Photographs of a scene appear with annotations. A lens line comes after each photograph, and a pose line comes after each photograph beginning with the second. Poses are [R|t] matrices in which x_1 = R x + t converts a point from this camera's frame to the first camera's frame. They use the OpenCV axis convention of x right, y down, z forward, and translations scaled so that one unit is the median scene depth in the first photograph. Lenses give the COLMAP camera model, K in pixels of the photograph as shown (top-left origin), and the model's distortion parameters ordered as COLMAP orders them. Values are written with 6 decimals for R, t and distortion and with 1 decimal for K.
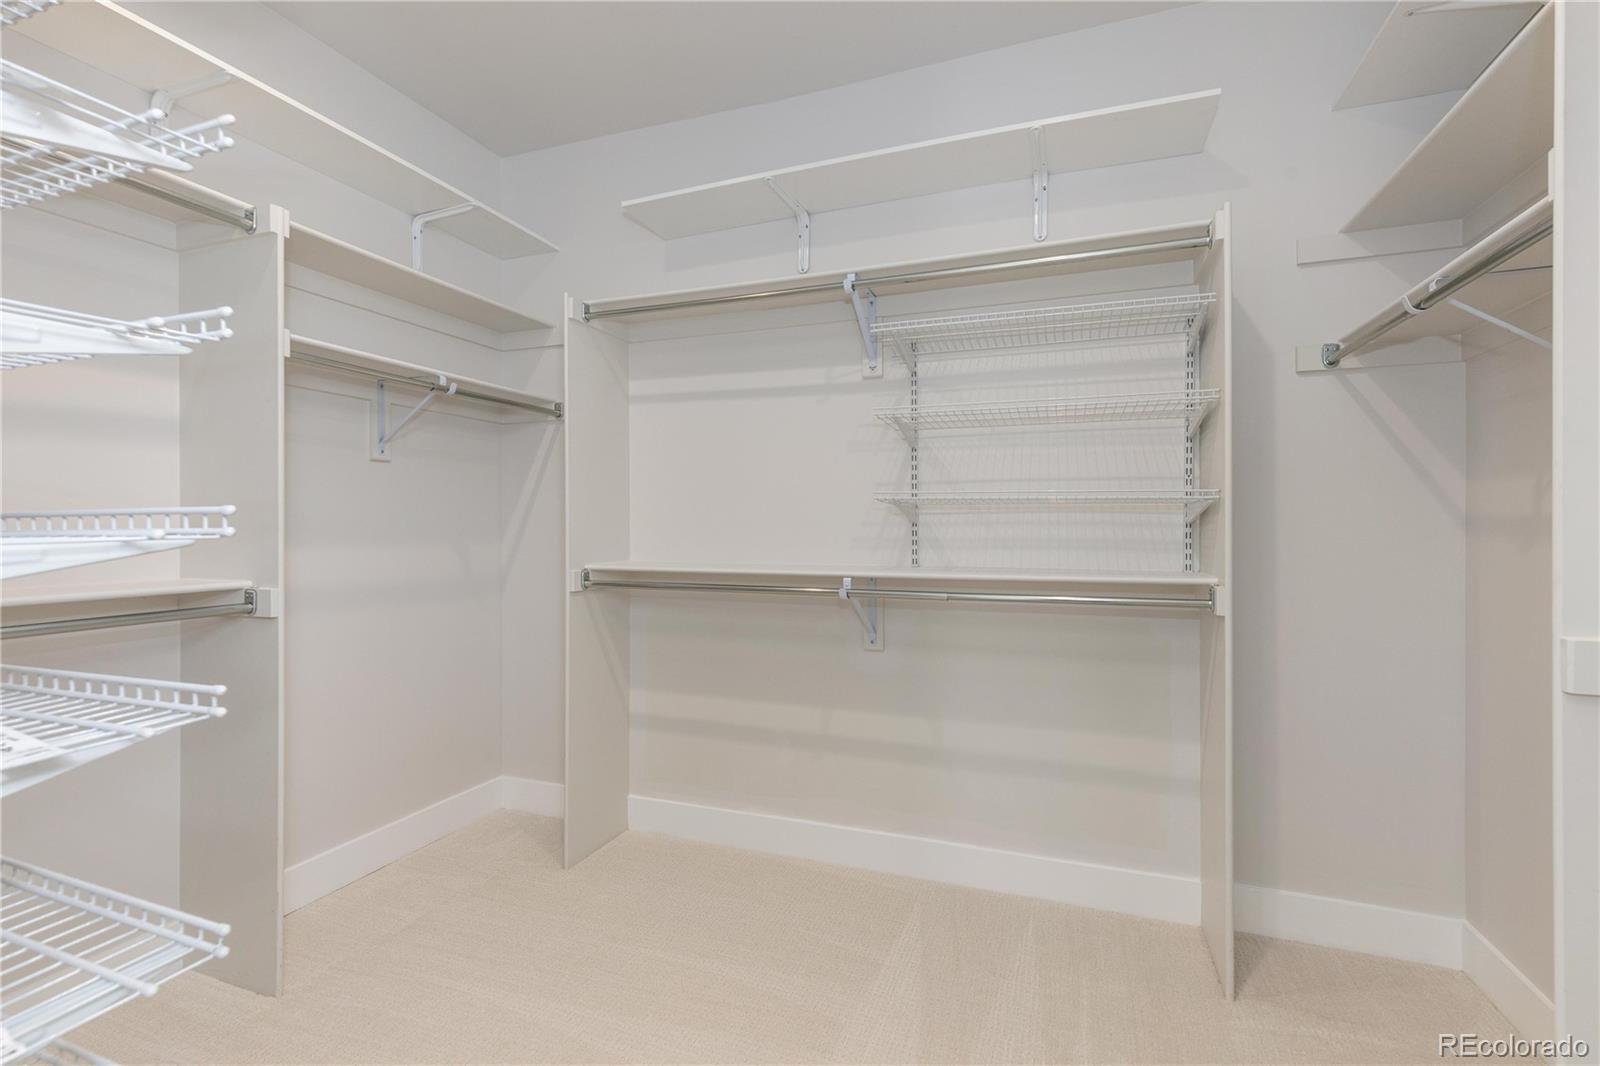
lens RADIAL K [[726.6, 0, 793.2], [0, 726.6, 523.6], [0, 0, 1]] dist [0.011950, -0.000491]
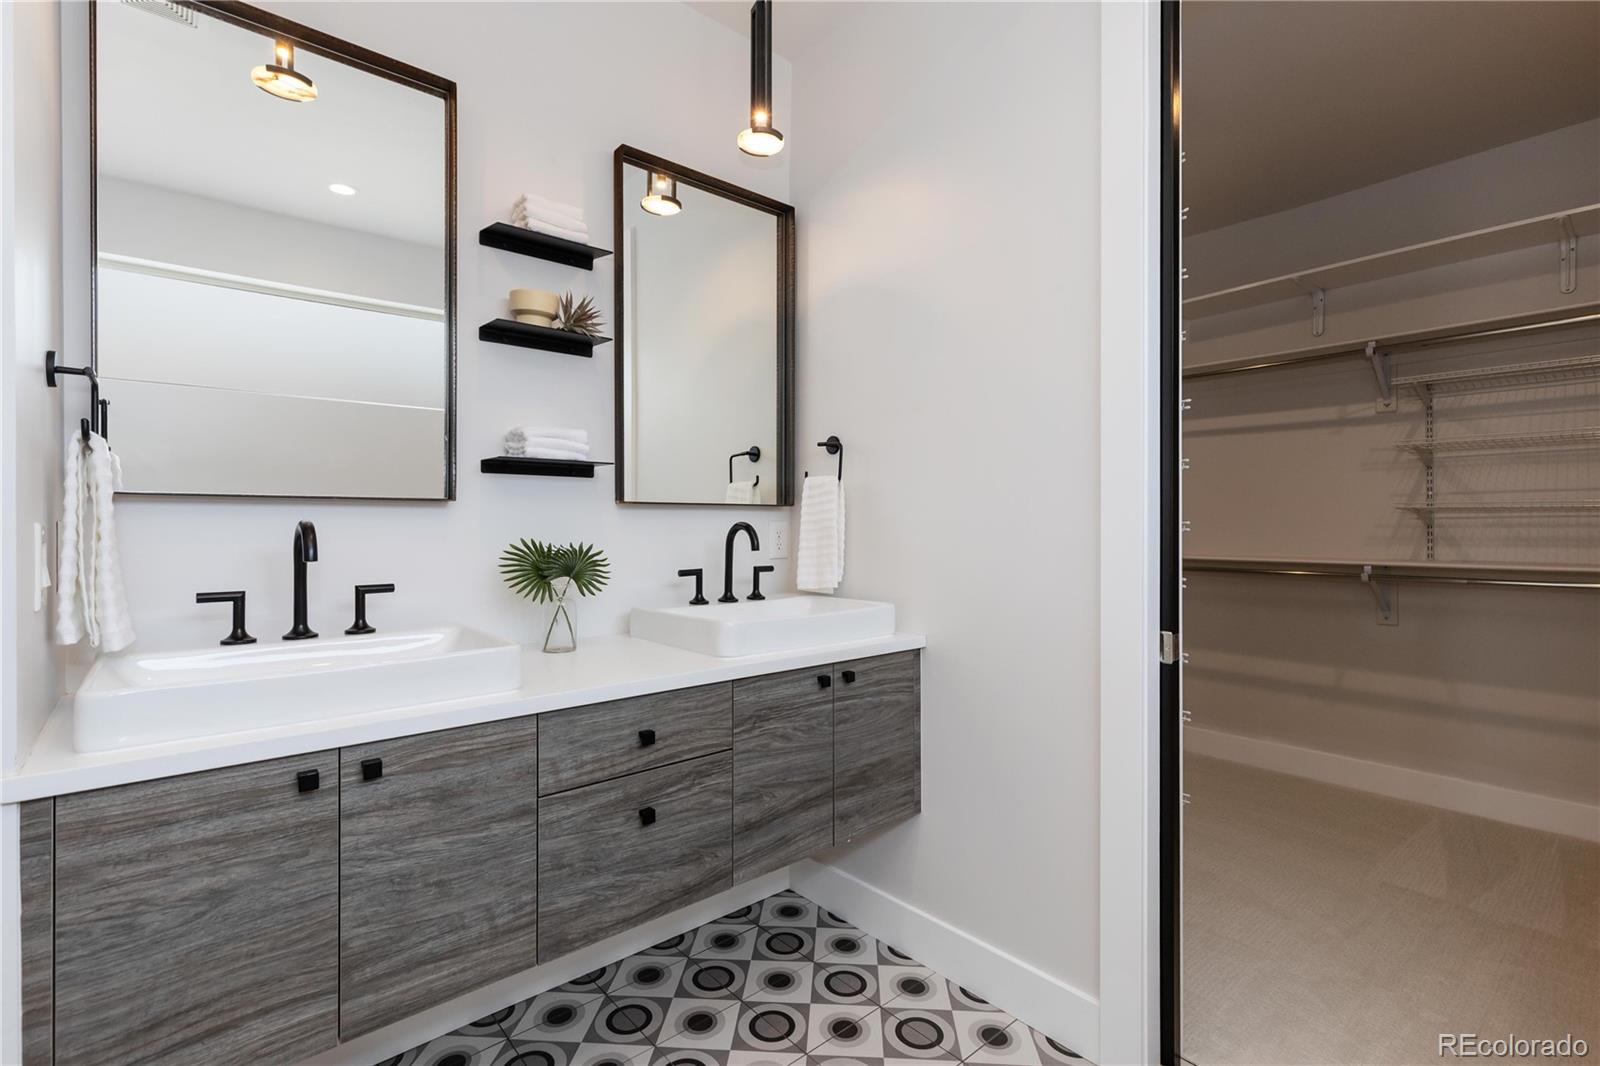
lens RADIAL K [[726.6, 0, 806.5], [0, 726.6, 528.9], [0, 0, 1]] dist [0.011950, -0.000491]
pose [[0.879876, 0.001348, -0.475201, -0.186041], [-0.000787, 0.999999, 0.001379, 0.004264], [0.475202, -0.000839, 0.879876, -0.655677]]
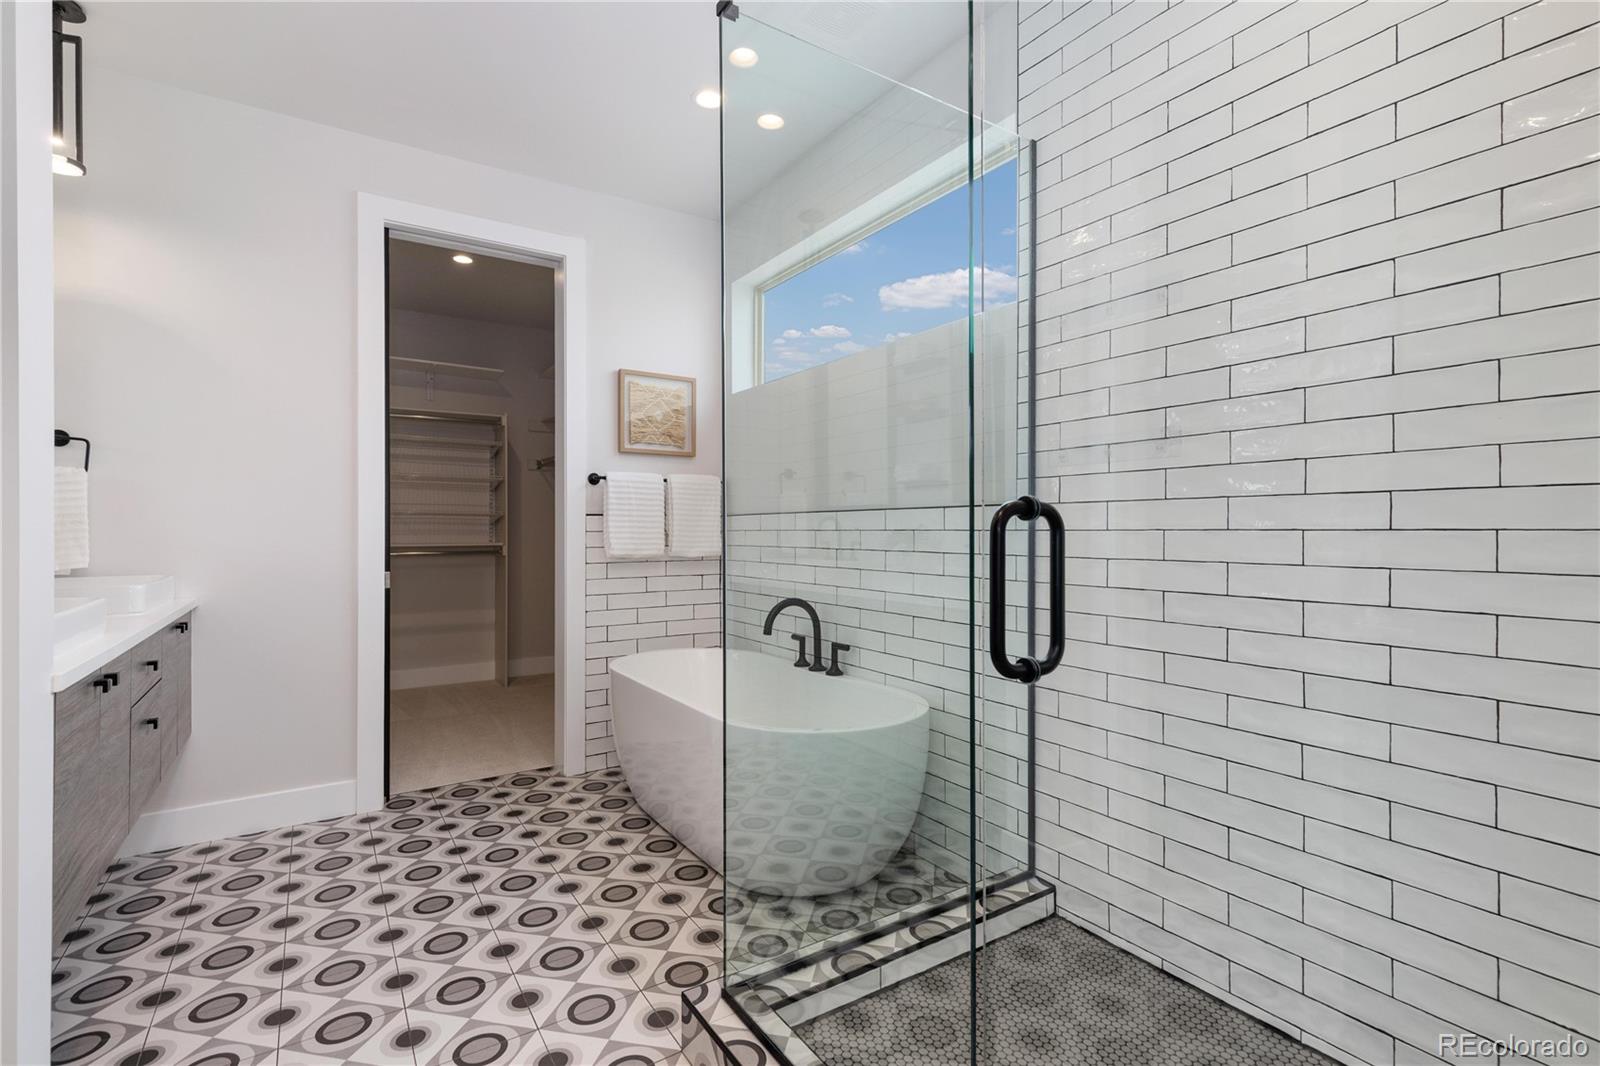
lens RADIAL K [[726.6, 0, 795.7], [0, 726.6, 529.1], [0, 0, 1]] dist [0.011950, -0.000491]
pose [[0.590104, 0.002090, 0.807324, -0.798511], [0.003058, 0.999984, -0.004824, 0.030955], [-0.807321, 0.005315, 0.590088, -1.228274]]
